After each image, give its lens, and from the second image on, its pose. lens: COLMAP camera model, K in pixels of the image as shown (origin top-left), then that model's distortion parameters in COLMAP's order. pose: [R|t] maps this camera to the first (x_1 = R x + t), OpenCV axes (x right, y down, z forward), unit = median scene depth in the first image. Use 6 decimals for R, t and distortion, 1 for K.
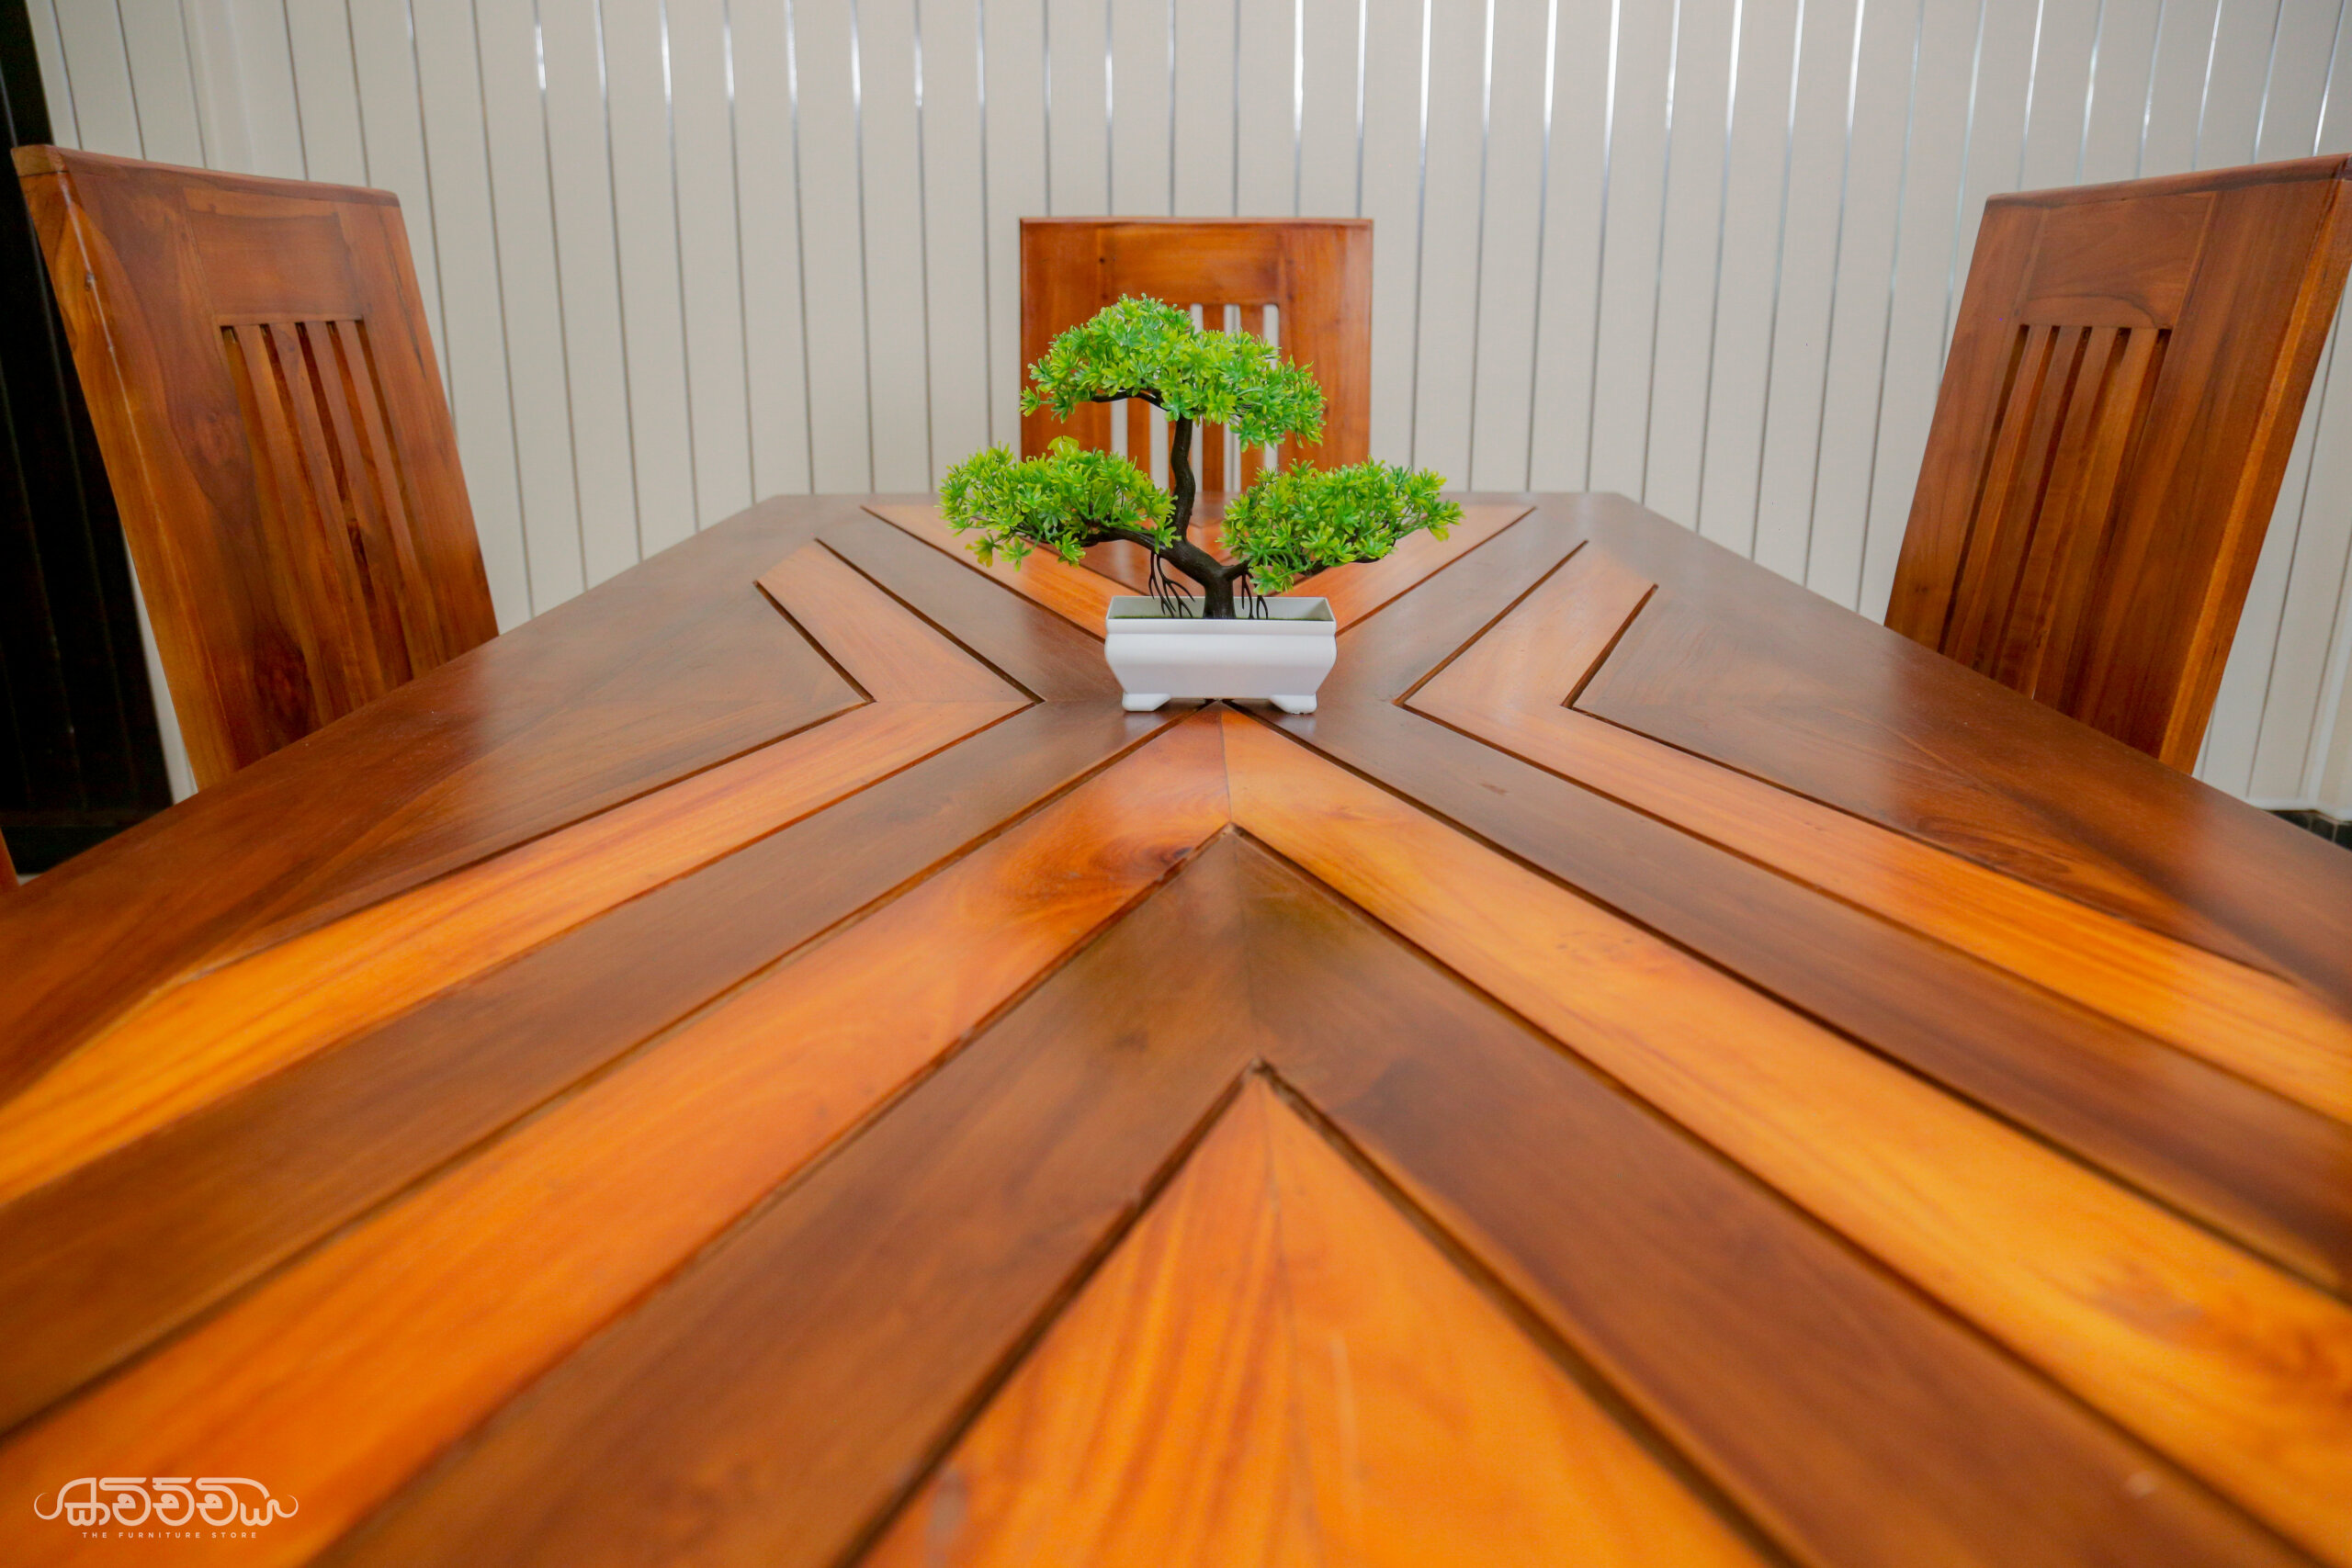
lens RADIAL K [[1655.2, 0, 1176.0], [0, 1655.2, 784.0], [0, 0, 1]] dist [-0.073599, 0.003612]
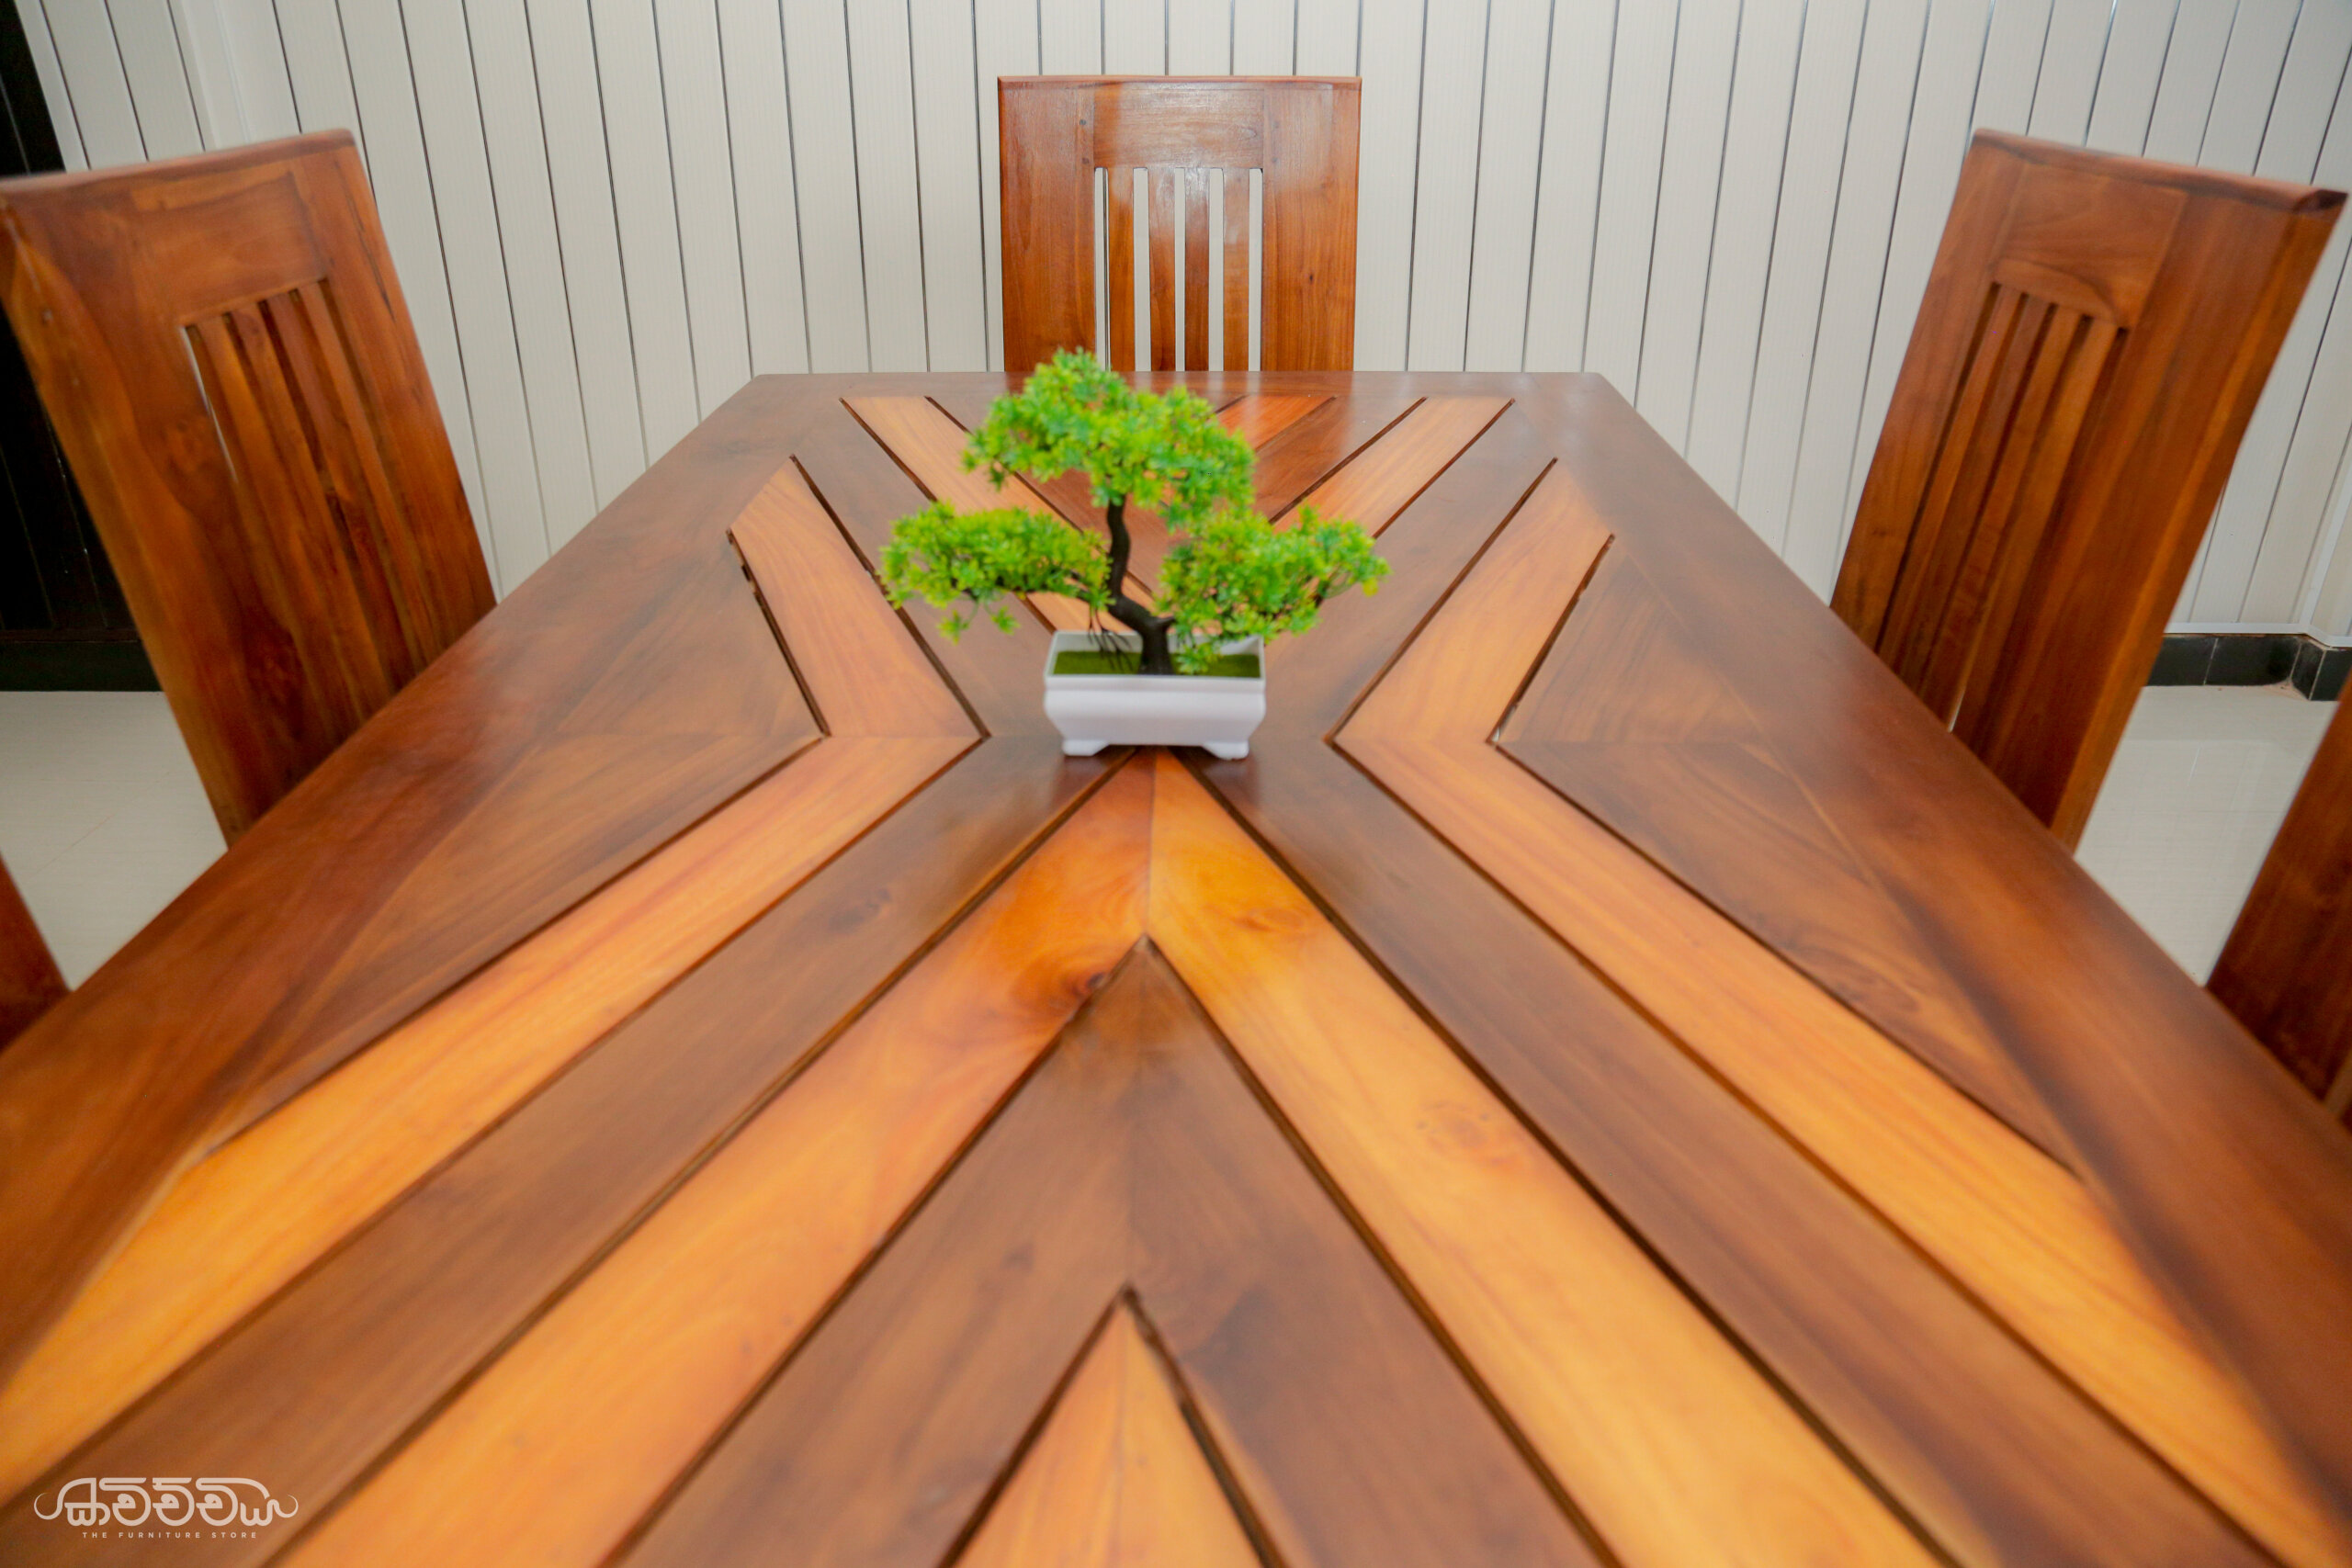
lens RADIAL K [[1641.3, 0, 1176.0], [0, 1641.3, 784.0], [0, 0, 1]] dist [-0.073555, 0.005880]
pose [[0.999912, 0.003299, -0.012827, 0.043725], [-0.001139, 0.986308, 0.164907, -0.163986], [0.013195, -0.164878, 0.986226, -0.025192]]
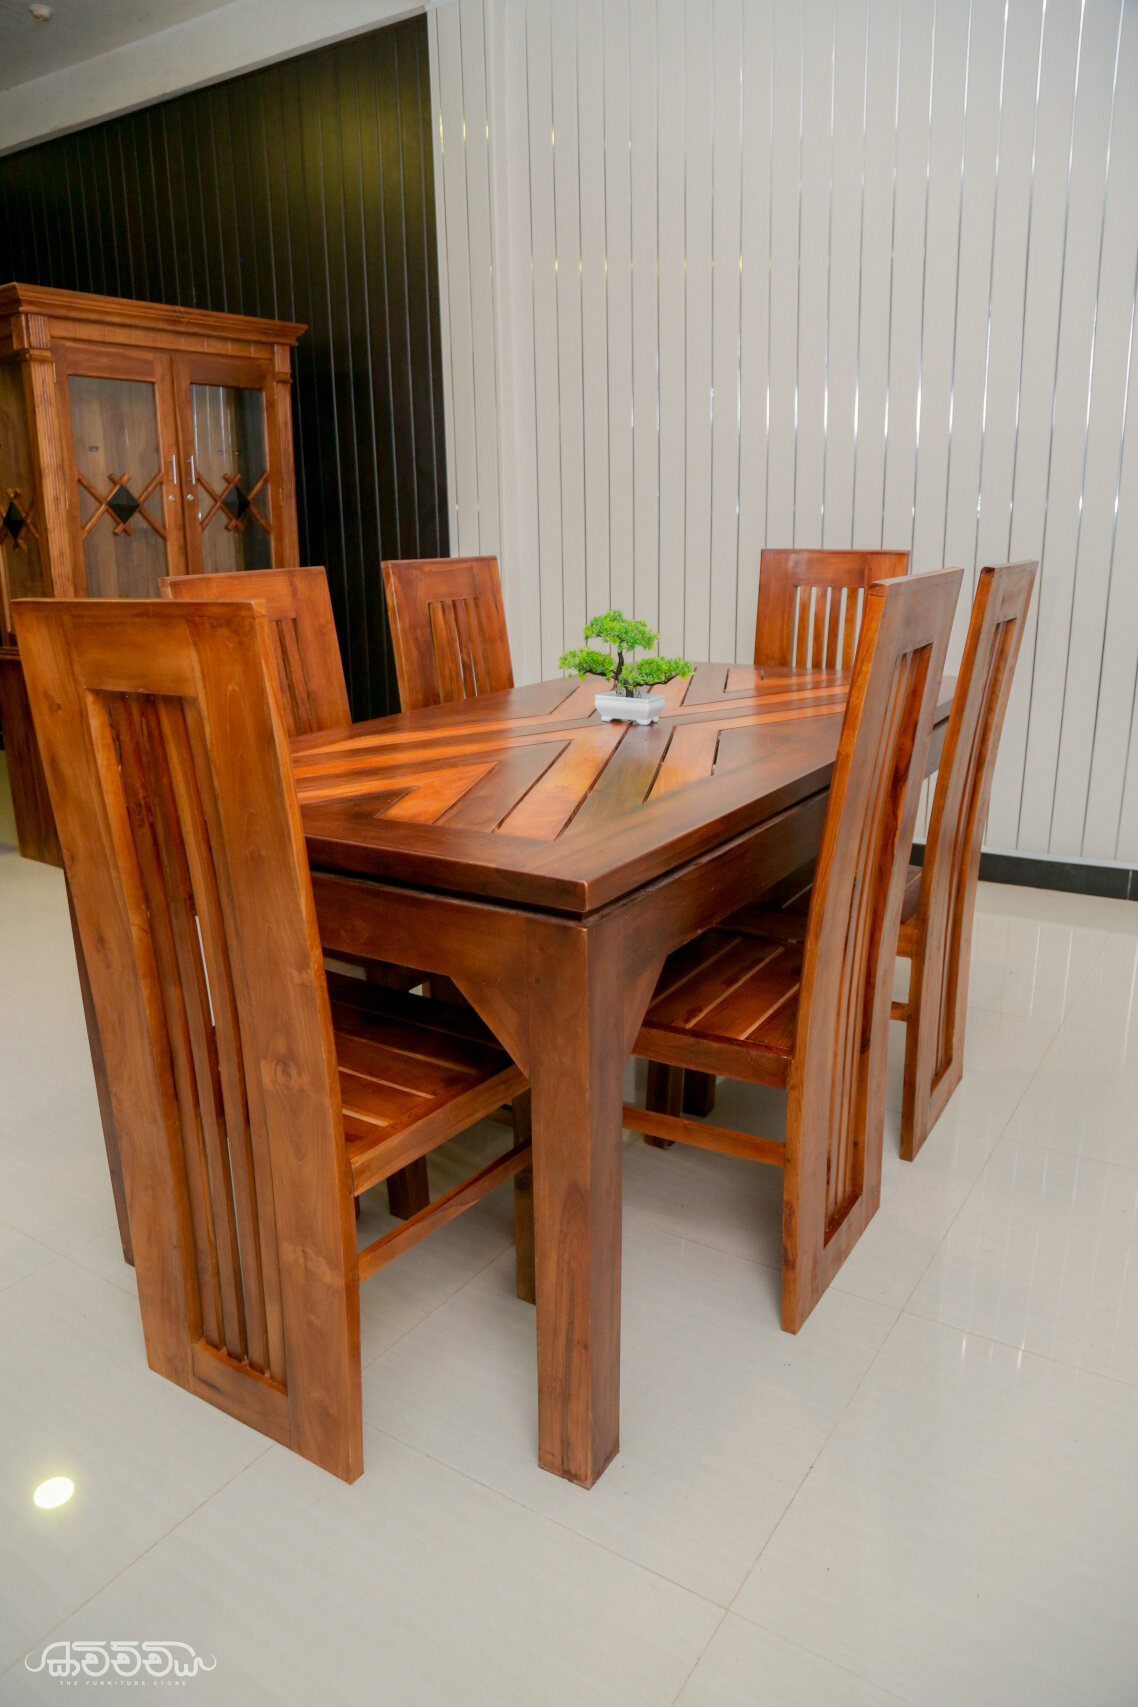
lens RADIAL K [[1191.3, 0, 524.6], [0, 1191.3, 849.7], [0, 0, 1]] dist [-0.073555, 0.005880]
pose [[0.839634, 0.132267, -0.526801, 1.046278], [-0.140621, 0.989763, 0.024379, 0.165677], [0.524633, 0.053610, 0.849639, -1.104234]]
